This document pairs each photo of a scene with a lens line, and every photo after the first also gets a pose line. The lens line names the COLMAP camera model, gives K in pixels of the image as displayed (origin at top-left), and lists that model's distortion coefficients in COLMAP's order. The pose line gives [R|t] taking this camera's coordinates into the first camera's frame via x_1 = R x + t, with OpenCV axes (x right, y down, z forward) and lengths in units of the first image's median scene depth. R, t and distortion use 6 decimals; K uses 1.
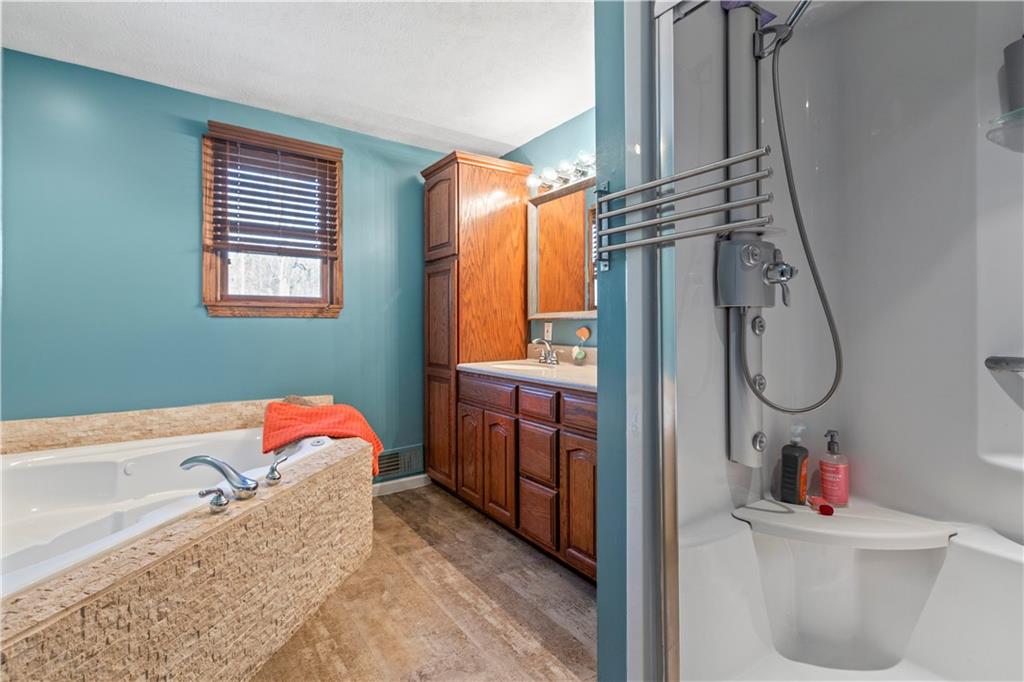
lens RADIAL K [[463.3, 0, 505.5], [0, 463.3, 324.5], [0, 0, 1]] dist [0.003848, -0.002697]
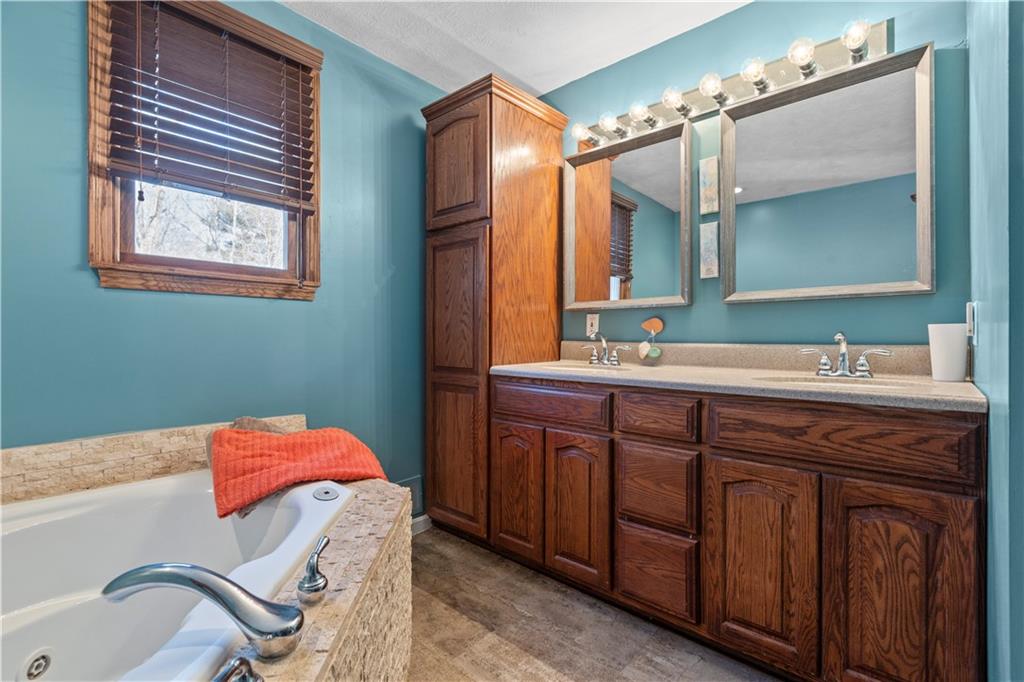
lens RADIAL K [[463.3, 0, 512.7], [0, 463.3, 337.2], [0, 0, 1]] dist [0.003848, -0.002697]
pose [[0.972461, 0.005595, 0.232999, -0.259672], [-0.006633, 0.999971, 0.003674, 0.038806], [-0.232971, -0.005119, 0.972470, 0.297812]]
